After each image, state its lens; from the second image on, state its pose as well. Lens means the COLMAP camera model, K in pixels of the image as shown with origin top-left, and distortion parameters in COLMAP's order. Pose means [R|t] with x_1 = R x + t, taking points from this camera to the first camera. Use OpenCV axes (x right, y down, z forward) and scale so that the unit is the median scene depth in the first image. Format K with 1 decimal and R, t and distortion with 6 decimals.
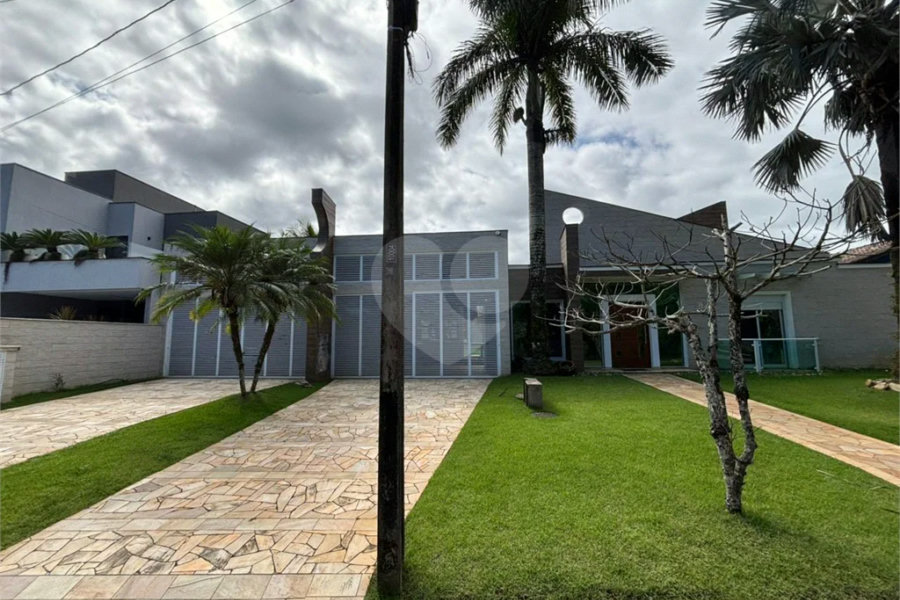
lens RADIAL K [[361.5, 0, 447.8], [0, 361.5, 299.3], [0, 0, 1]] dist [-0.001547, -0.000608]
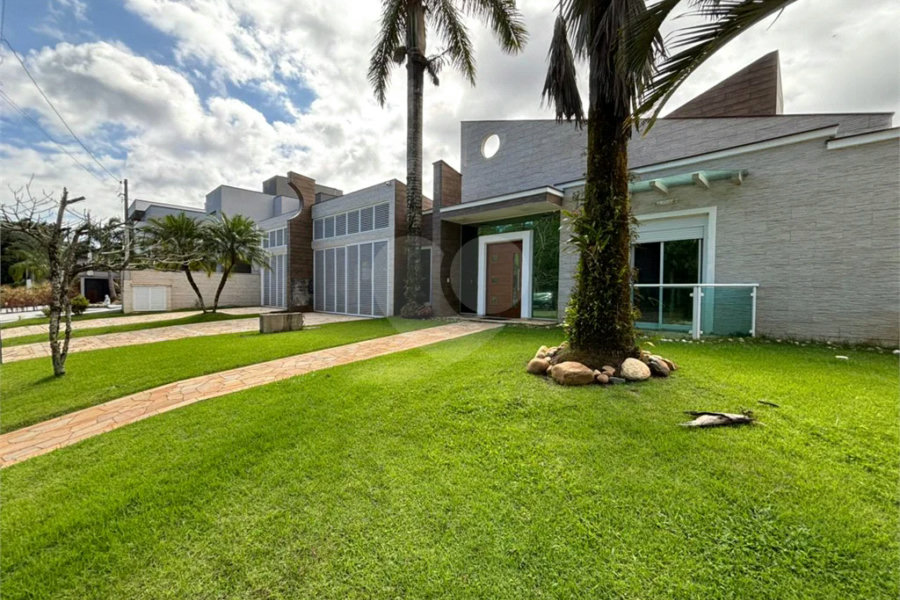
lens RADIAL K [[361.5, 0, 447.8], [0, 361.5, 299.3], [0, 0, 1]] dist [-0.001547, -0.000608]
pose [[0.797519, 0.032693, -0.602408, 0.921101], [0.046757, 0.992178, 0.115747, 0.037585], [0.601480, -0.120477, 0.789752, 0.237595]]
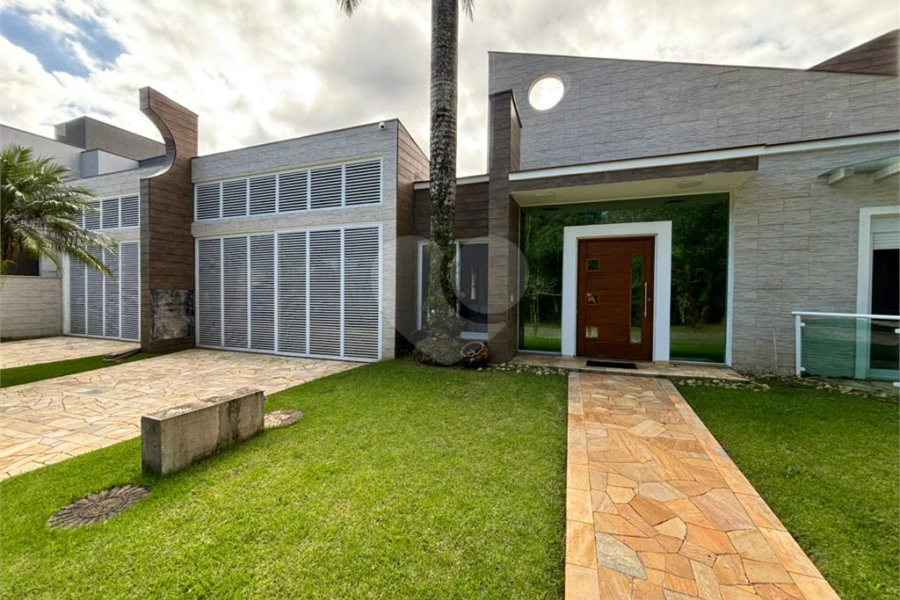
lens RADIAL K [[361.5, 0, 447.8], [0, 361.5, 299.3], [0, 0, 1]] dist [-0.001547, -0.000608]
pose [[0.963874, 0.020657, -0.265556, 0.408625], [0.011994, 0.992611, 0.120746, 0.030632], [0.266088, -0.119569, 0.956504, 0.425017]]
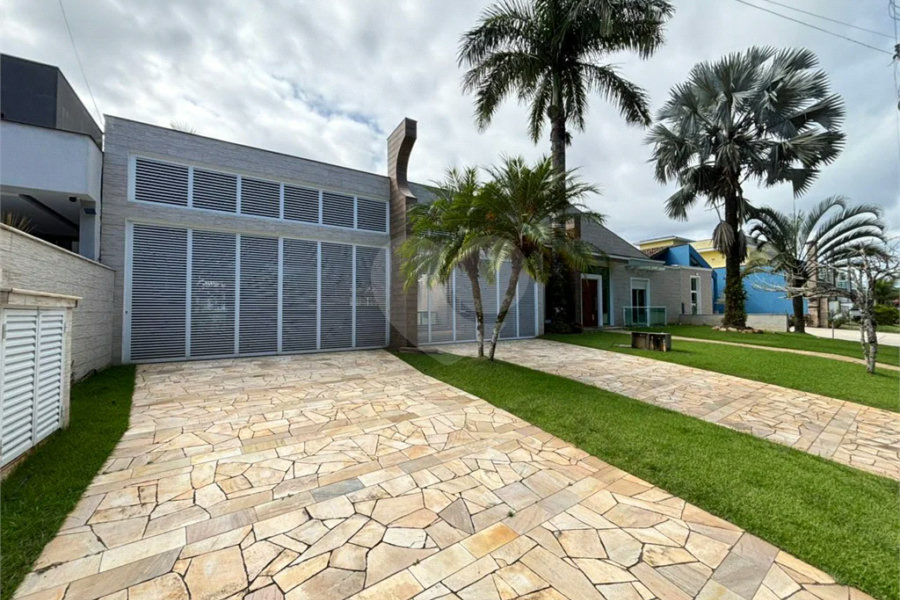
lens RADIAL K [[361.5, 0, 447.8], [0, 361.5, 299.3], [0, 0, 1]] dist [-0.001547, -0.000608]
pose [[0.774810, 0.024293, 0.631727, -0.802809], [-0.073001, 0.996015, 0.051234, 0.053266], [-0.627965, -0.085814, 0.773496, 0.270901]]
